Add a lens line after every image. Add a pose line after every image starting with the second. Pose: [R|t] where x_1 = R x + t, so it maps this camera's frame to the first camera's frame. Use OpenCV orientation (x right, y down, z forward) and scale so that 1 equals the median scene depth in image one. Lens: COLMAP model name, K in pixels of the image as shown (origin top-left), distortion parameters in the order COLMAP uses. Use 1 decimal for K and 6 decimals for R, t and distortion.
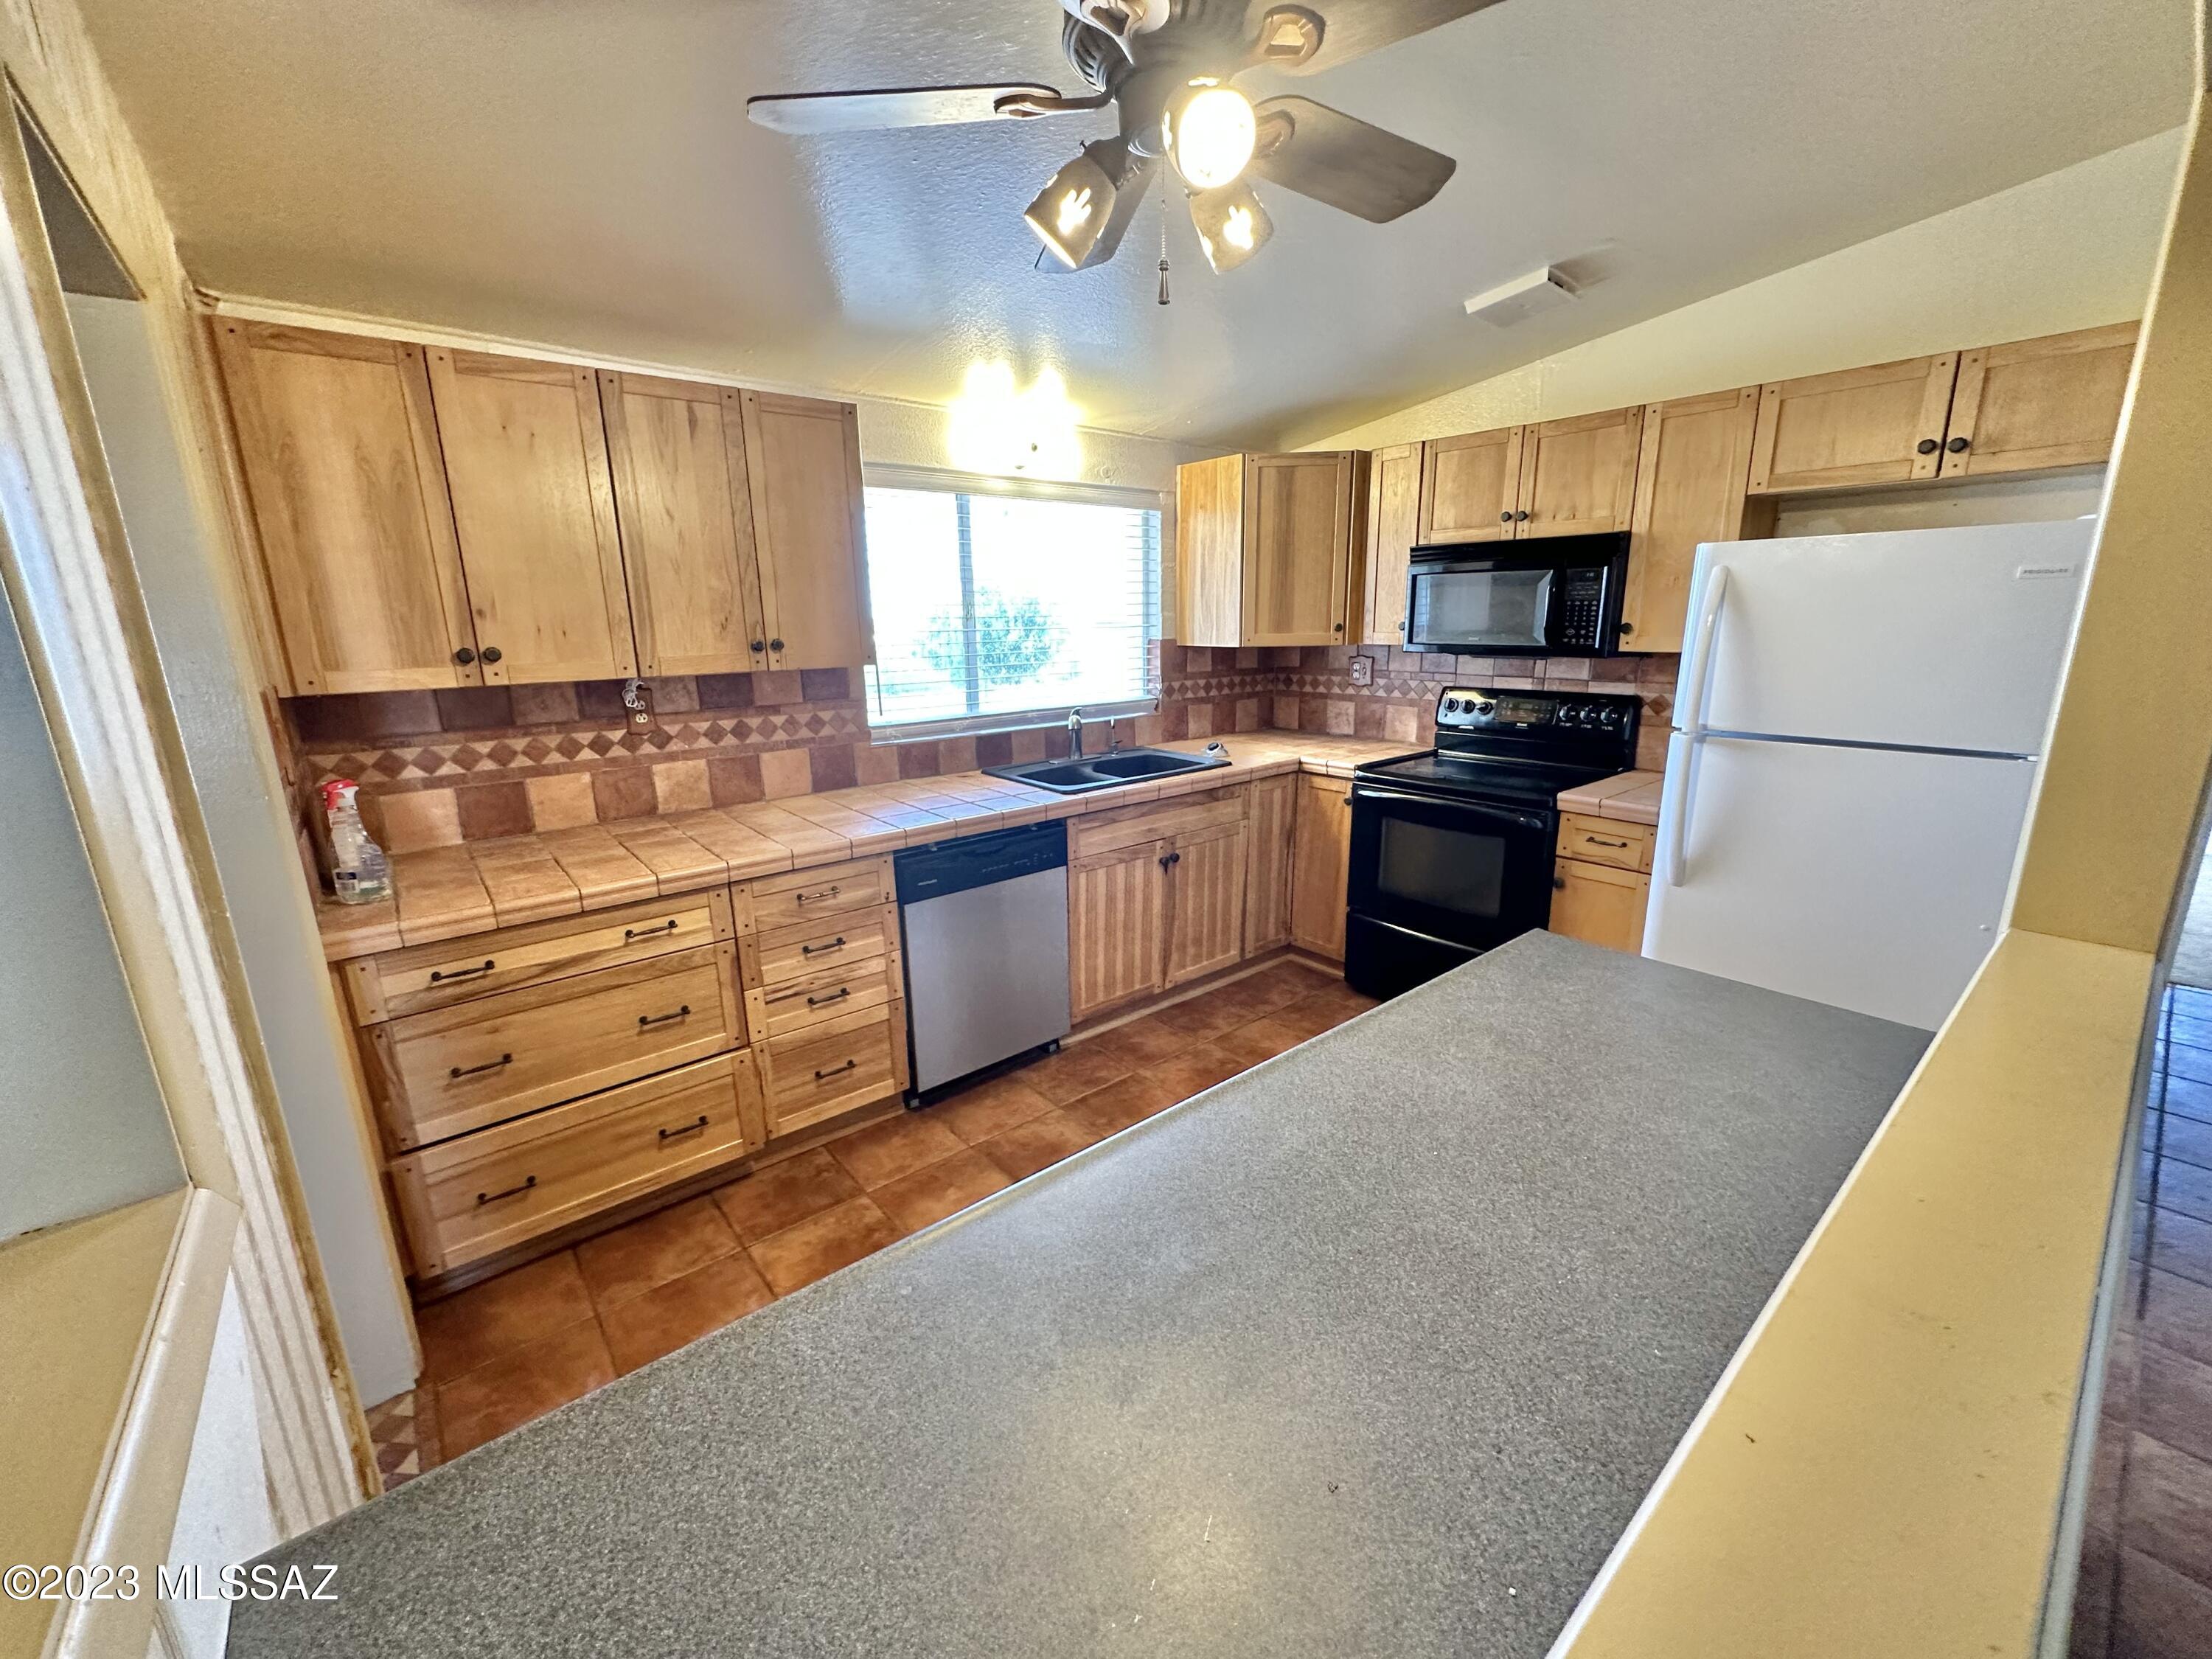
lens RADIAL K [[884.9, 0, 1107.0], [0, 884.9, 828.5], [0, 0, 1]] dist [-0.001725, 0.001124]
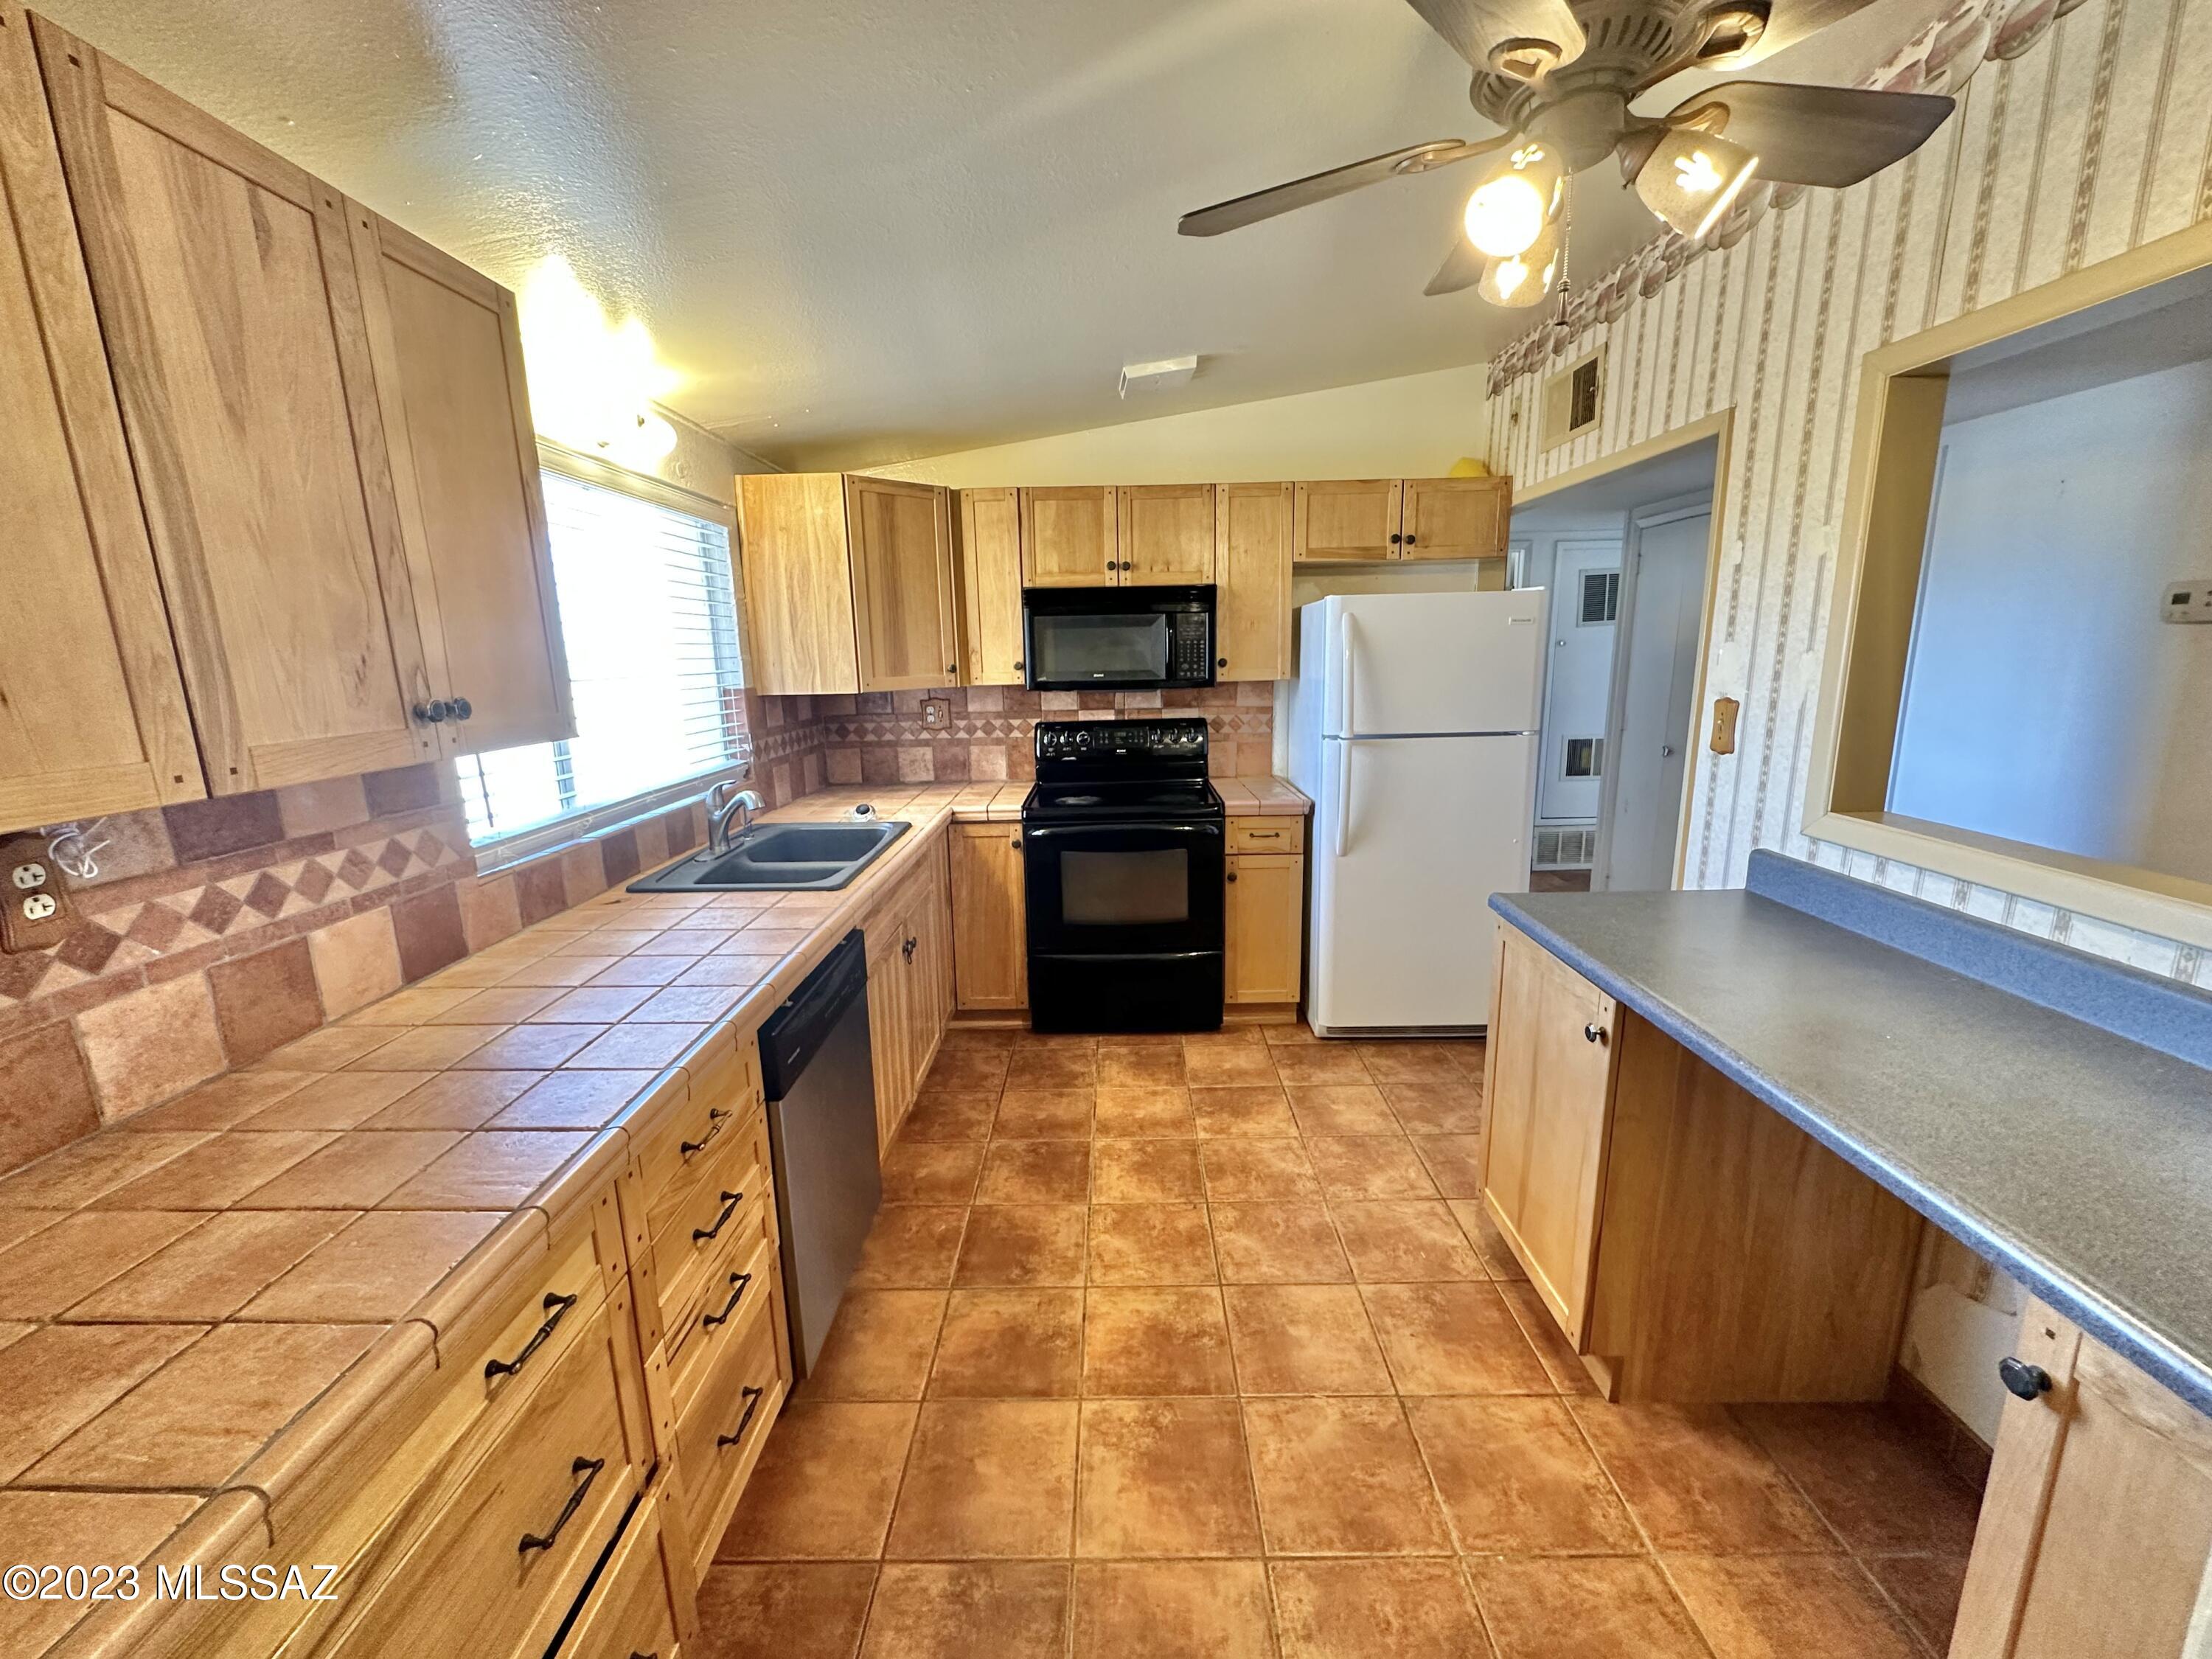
lens RADIAL K [[884.9, 0, 1111.0], [0, 884.9, 827.5], [0, 0, 1]] dist [-0.001725, 0.001124]
pose [[0.644910, -0.151923, 0.749006, -0.426418], [0.194141, 0.980461, 0.031709, -0.065775], [-0.739189, 0.124963, 0.661803, 0.306987]]
